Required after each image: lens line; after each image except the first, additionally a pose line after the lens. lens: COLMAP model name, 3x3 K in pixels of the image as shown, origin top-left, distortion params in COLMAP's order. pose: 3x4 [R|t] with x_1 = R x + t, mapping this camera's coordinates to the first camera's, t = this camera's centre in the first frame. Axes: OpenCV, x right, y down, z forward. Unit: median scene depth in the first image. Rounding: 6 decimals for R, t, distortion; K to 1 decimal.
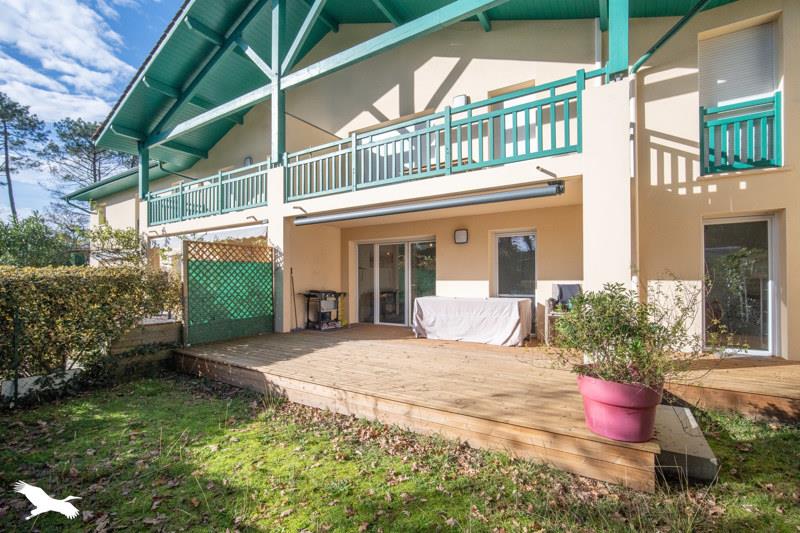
lens RADIAL K [[354.4, 0, 398.4], [0, 354.4, 269.3], [0, 0, 1]] dist [-0.000203, -0.000132]
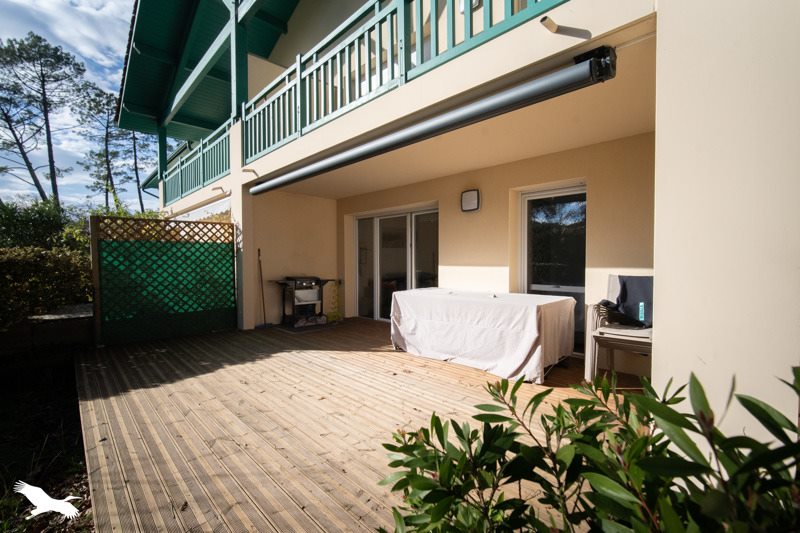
lens RADIAL K [[344.5, 0, 400.7], [0, 344.5, 262.0], [0, 0, 1]] dist [-0.001231, 0.000113]
pose [[0.972675, 0.001519, -0.232166, 0.199641], [0.006715, 0.999376, 0.034668, 0.000298], [0.232074, -0.035280, 0.972058, 0.329166]]
